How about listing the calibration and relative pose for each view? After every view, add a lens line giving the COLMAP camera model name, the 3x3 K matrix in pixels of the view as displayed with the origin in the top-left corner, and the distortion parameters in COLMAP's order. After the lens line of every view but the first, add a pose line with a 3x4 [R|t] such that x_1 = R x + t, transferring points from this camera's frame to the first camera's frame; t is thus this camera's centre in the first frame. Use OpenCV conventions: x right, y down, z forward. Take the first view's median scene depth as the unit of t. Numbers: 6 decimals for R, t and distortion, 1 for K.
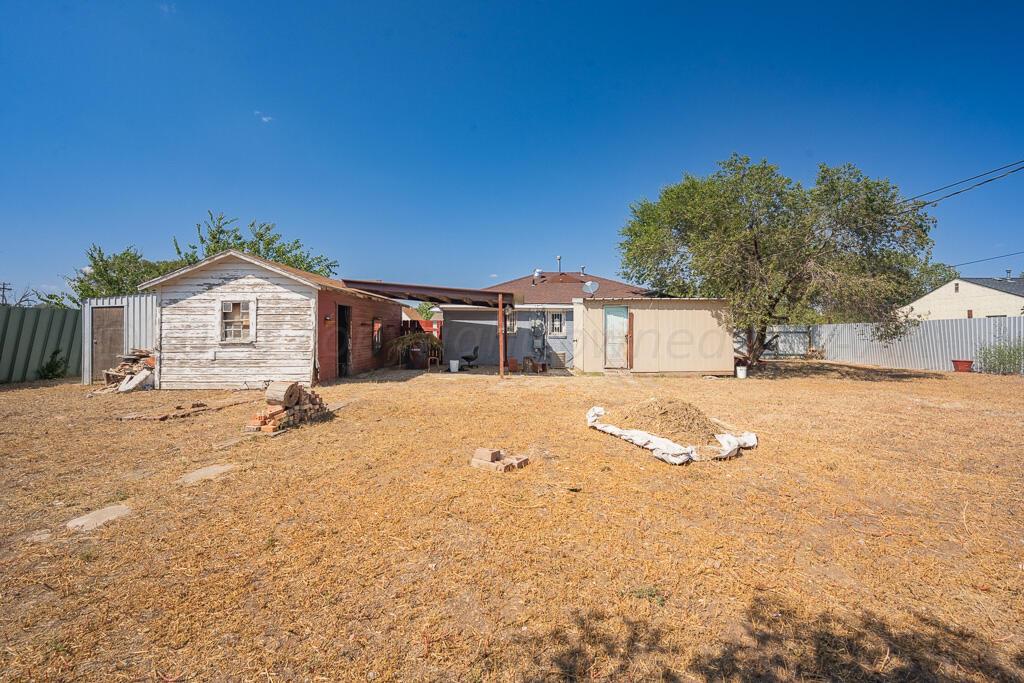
lens RADIAL K [[418.4, 0, 528.3], [0, 418.4, 340.5], [0, 0, 1]] dist [-0.000662, -0.000050]
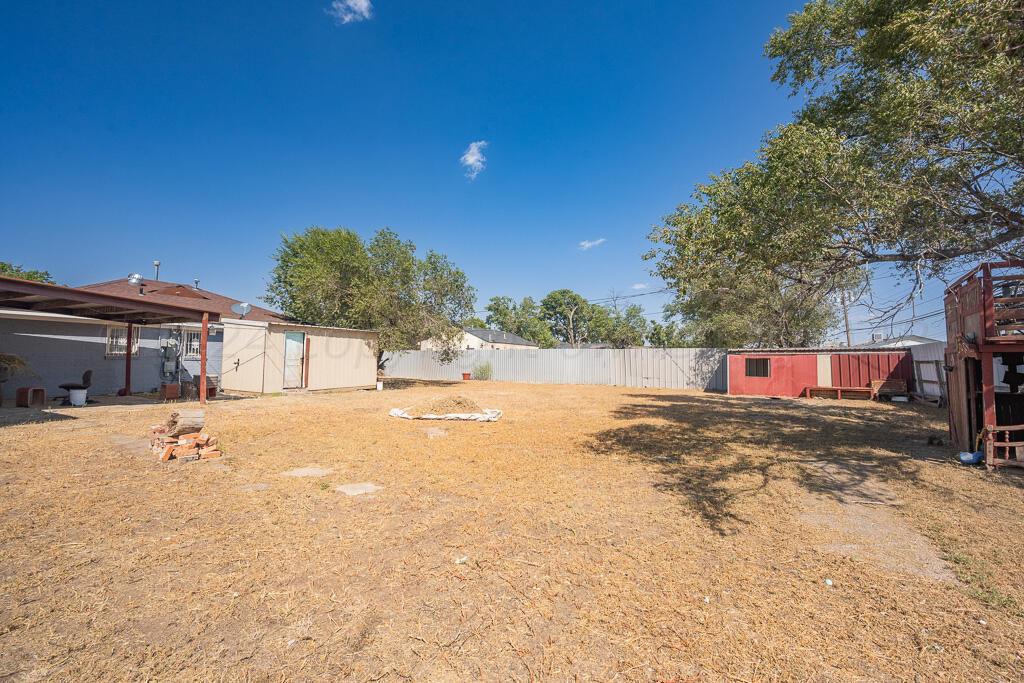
lens RADIAL K [[423.9, 0, 512.0], [0, 423.9, 341.5], [0, 0, 1]] dist [0.000662, 0.000046]
pose [[0.489243, 0.039852, 0.871237, -0.405863], [0.001392, 0.998918, -0.046475, -0.002533], [-0.872146, 0.023950, 0.488658, -0.036029]]
